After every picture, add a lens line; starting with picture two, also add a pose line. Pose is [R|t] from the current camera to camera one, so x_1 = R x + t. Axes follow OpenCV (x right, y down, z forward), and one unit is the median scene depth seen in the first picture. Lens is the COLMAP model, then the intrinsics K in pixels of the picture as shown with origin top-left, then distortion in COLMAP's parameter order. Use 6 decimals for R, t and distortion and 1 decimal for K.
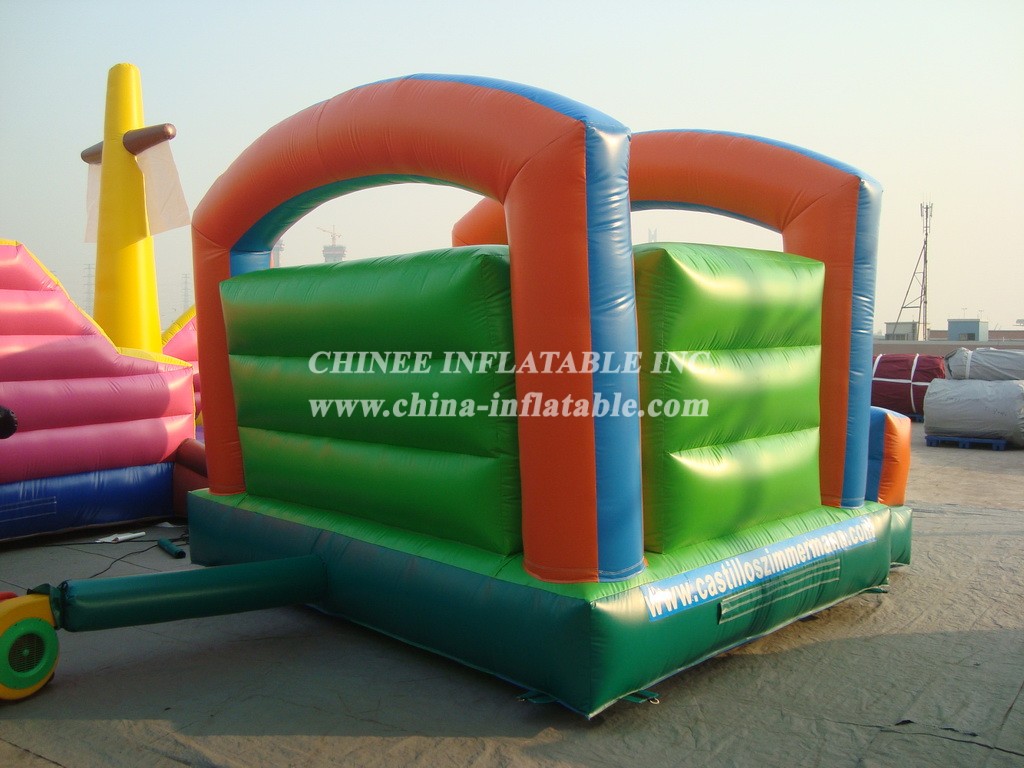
lens RADIAL K [[989.9, 0, 517.2], [0, 989.9, 385.4], [0, 0, 1]] dist [-0.219924, 0.227934]
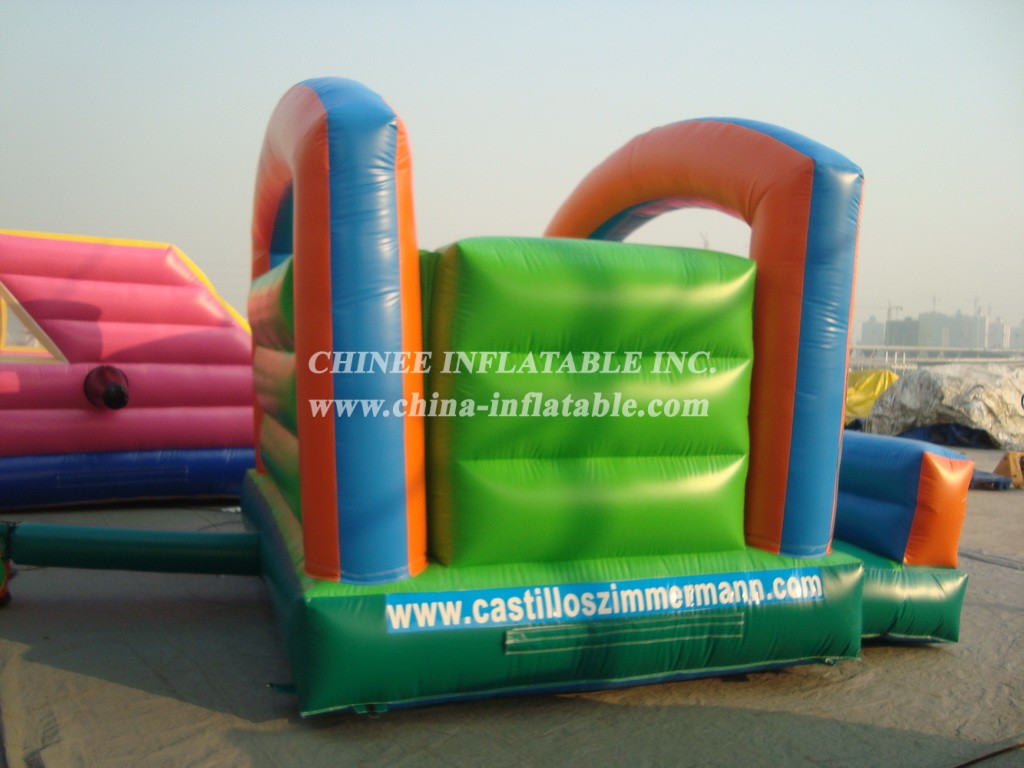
lens RADIAL K [[989.9, 0, 517.2], [0, 989.9, 385.4], [0, 0, 1]] dist [-0.219924, 0.227934]
pose [[0.901438, 0.054385, -0.429479, 0.551968], [-0.061726, 0.998088, -0.003169, -0.002426], [0.428485, 0.029366, 0.903071, 0.162452]]
